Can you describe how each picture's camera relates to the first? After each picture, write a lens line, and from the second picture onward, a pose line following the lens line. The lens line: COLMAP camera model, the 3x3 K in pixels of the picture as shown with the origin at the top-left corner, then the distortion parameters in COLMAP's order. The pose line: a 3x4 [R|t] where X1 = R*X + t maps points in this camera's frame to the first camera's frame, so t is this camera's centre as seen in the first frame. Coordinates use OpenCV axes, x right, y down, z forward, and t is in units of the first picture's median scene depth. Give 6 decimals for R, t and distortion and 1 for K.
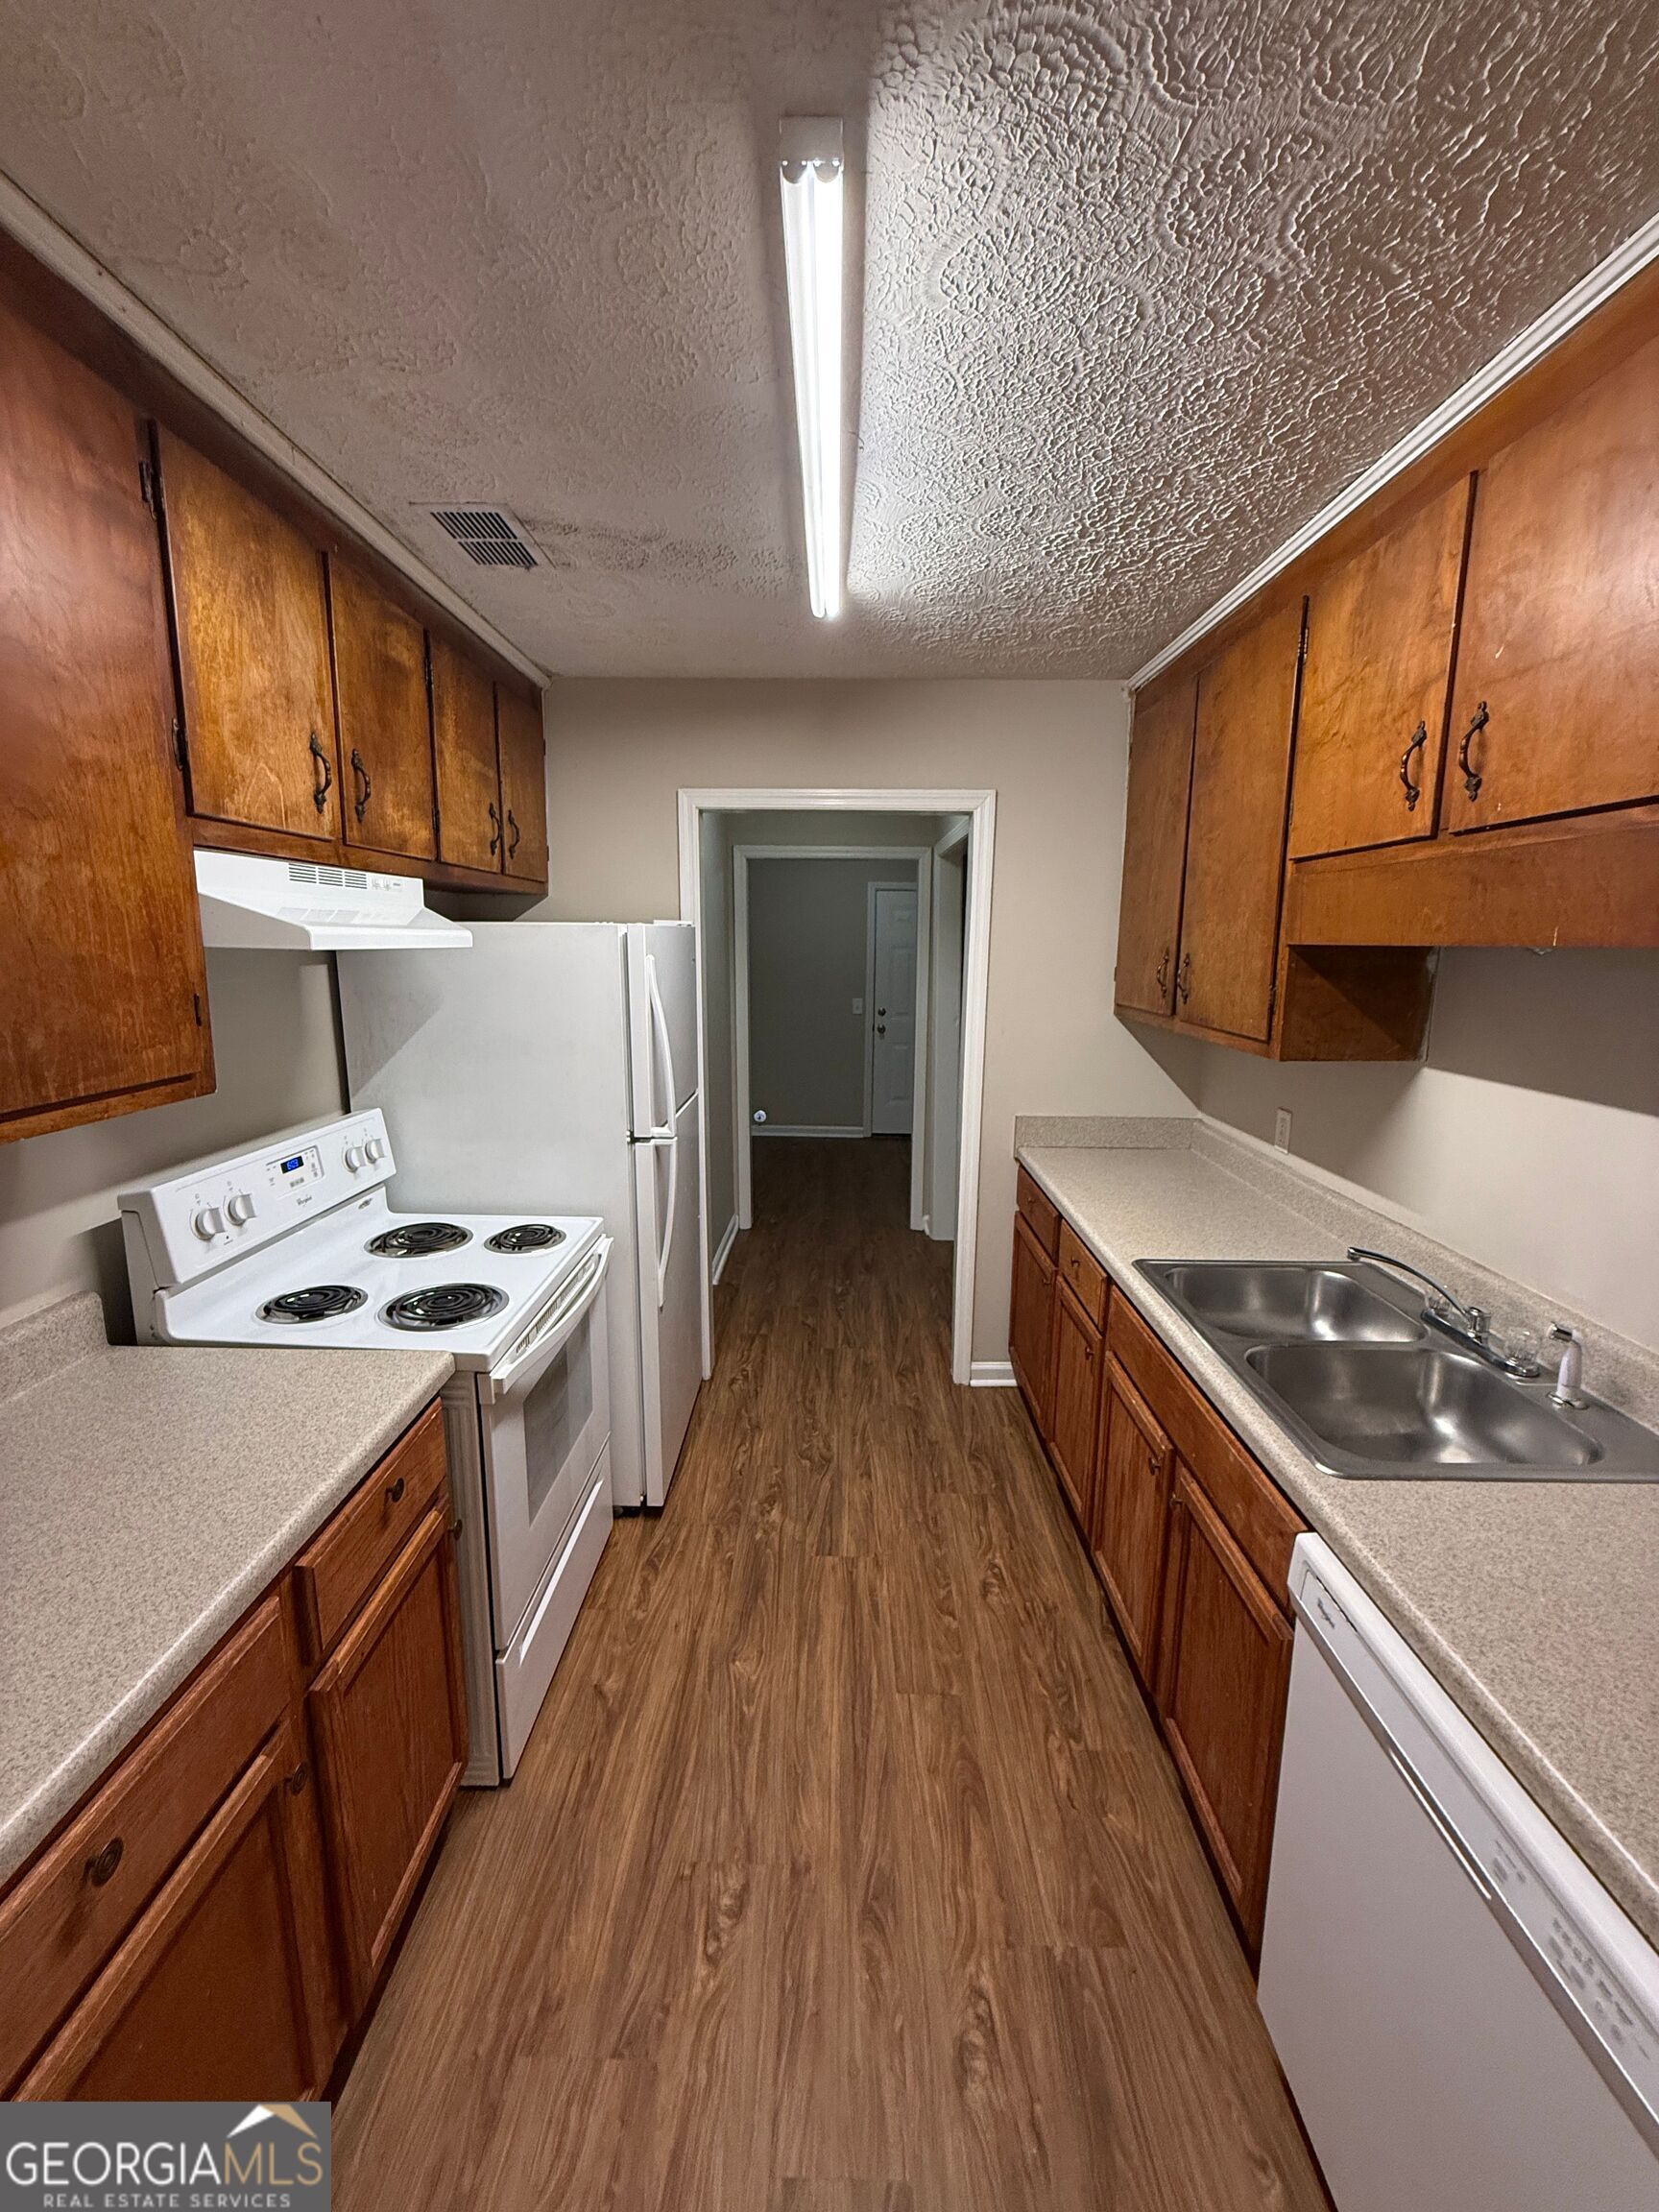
lens RADIAL K [[880.8, 0, 823.3], [0, 880.8, 1081.8], [0, 0, 1]] dist [-0.012604, 0.000157]
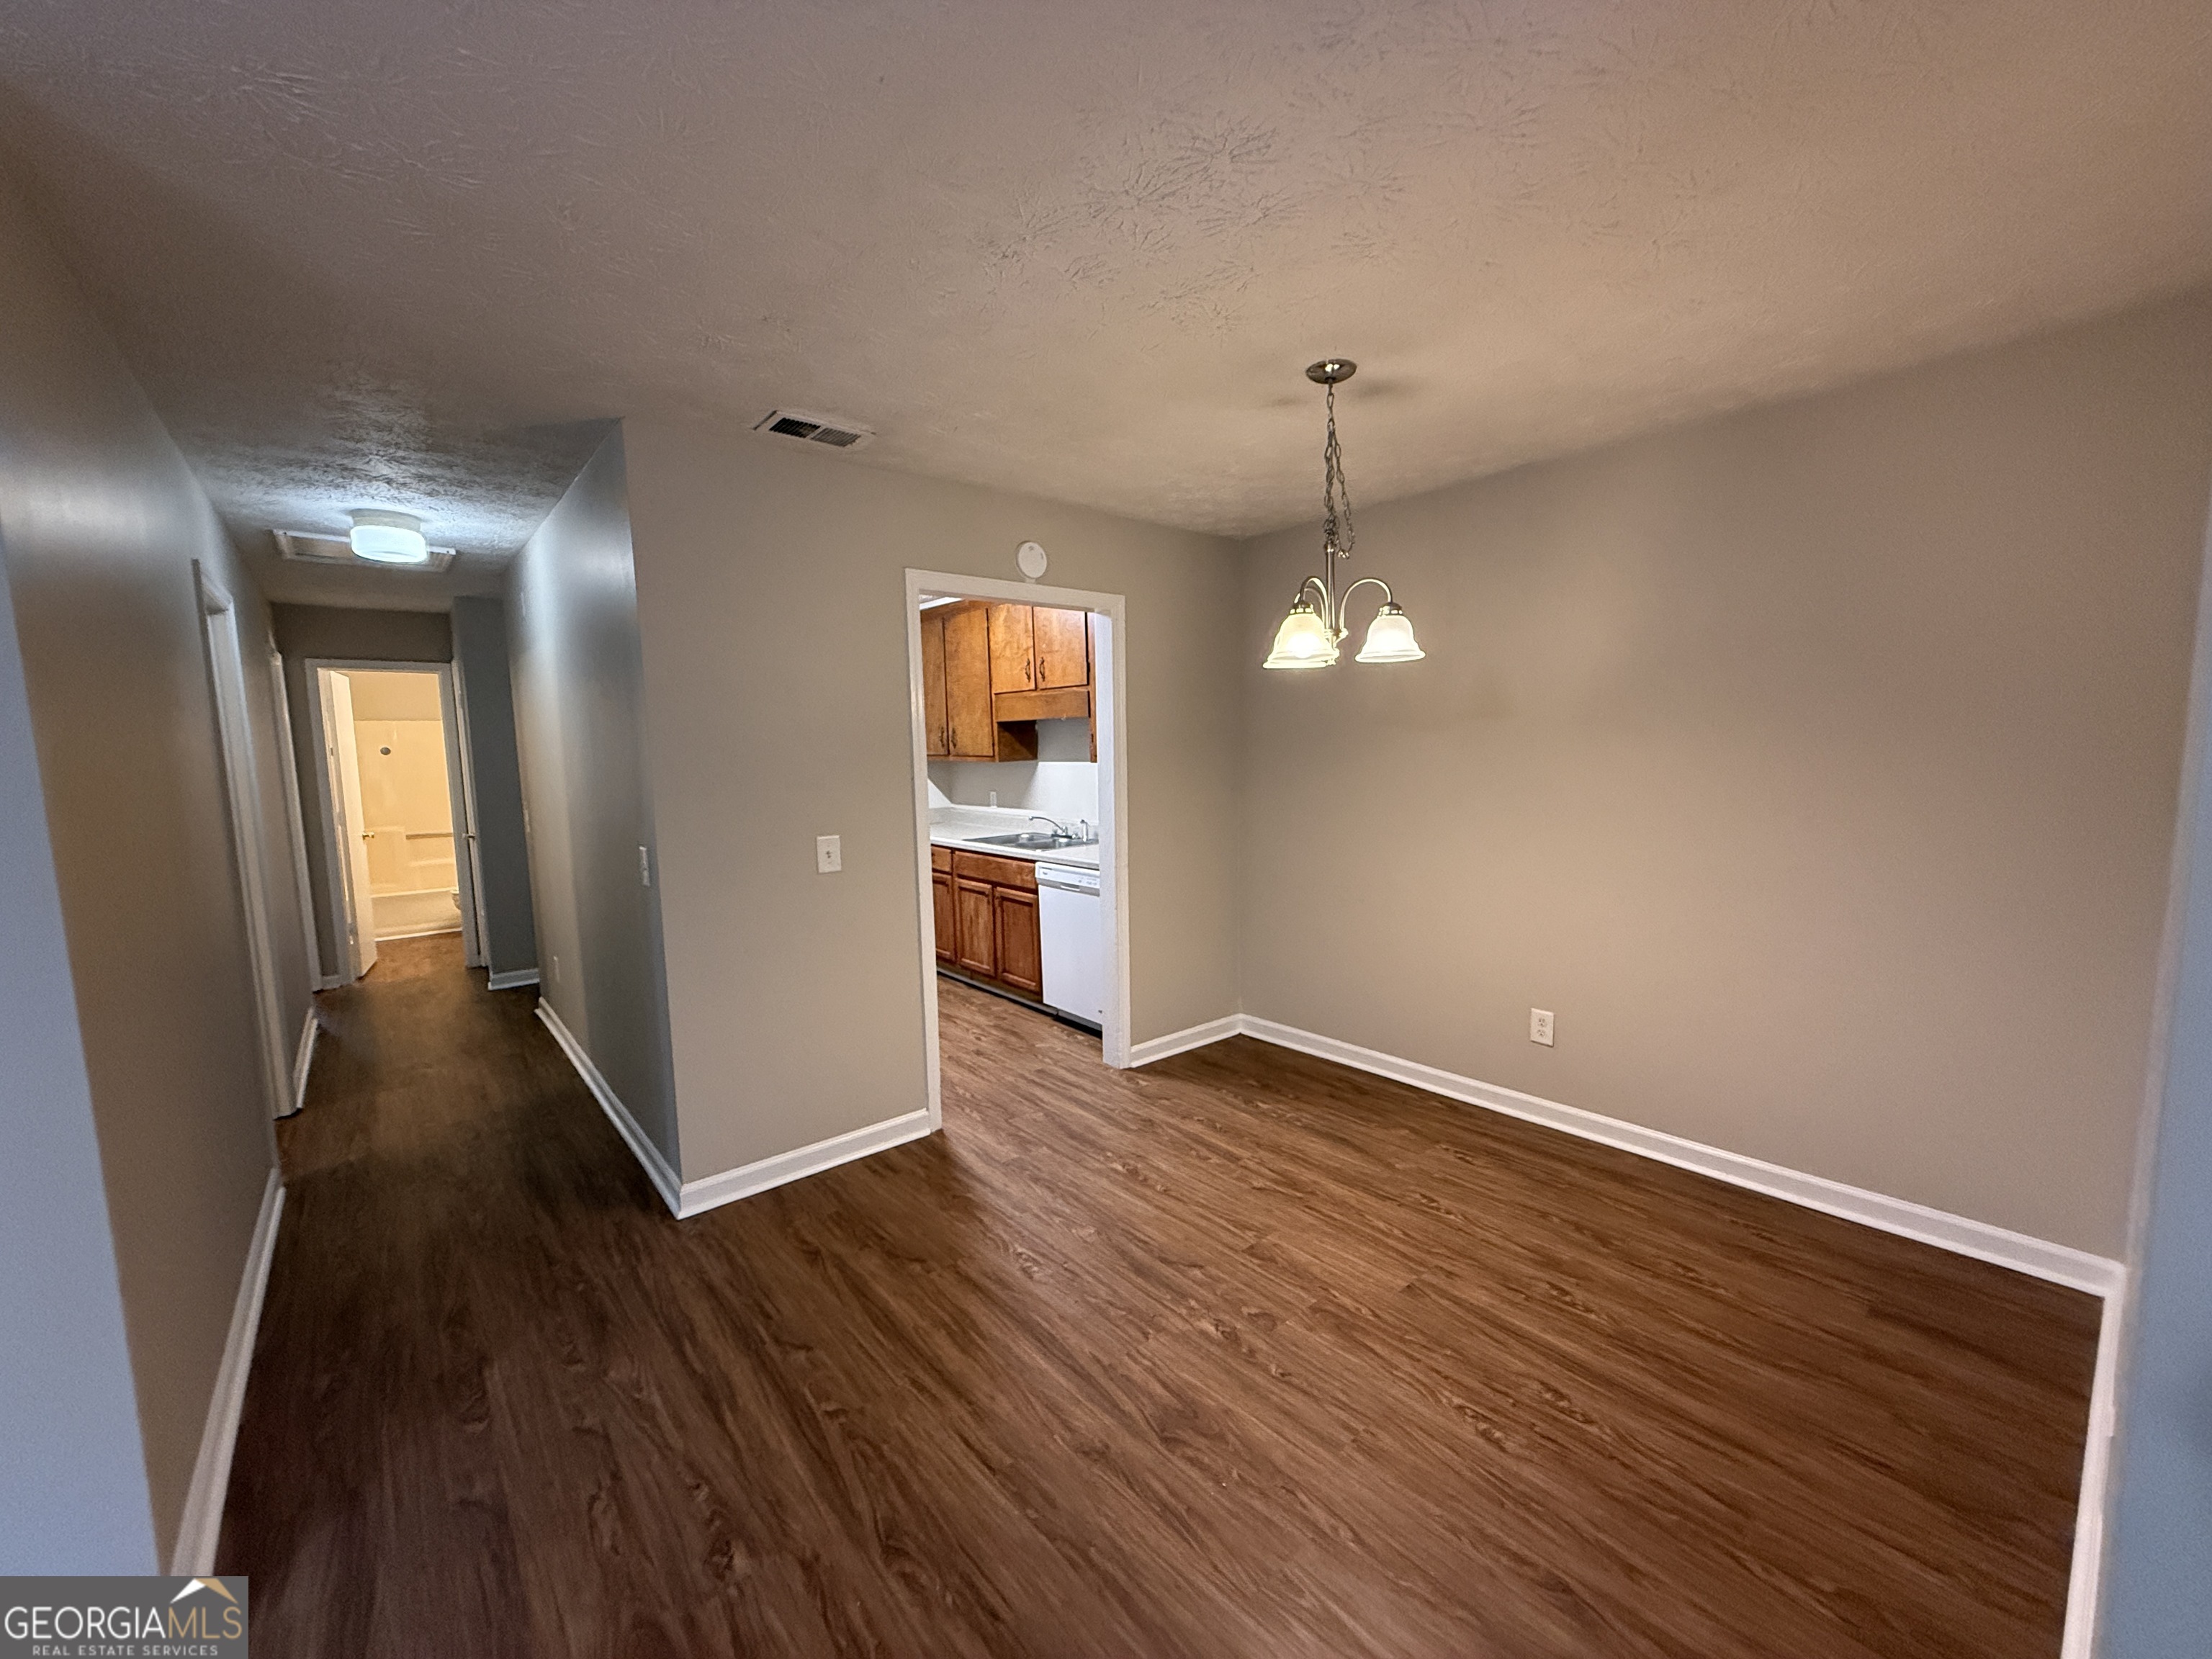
lens RADIAL K [[880.8, 0, 1101.9], [0, 880.8, 825.3], [0, 0, 1]] dist [-0.012604, 0.000157]
pose [[0.761928, -0.104873, 0.639114, -1.295141], [0.141108, 0.989977, -0.005777, 0.292511], [-0.632103, 0.094586, 0.769090, -1.681613]]
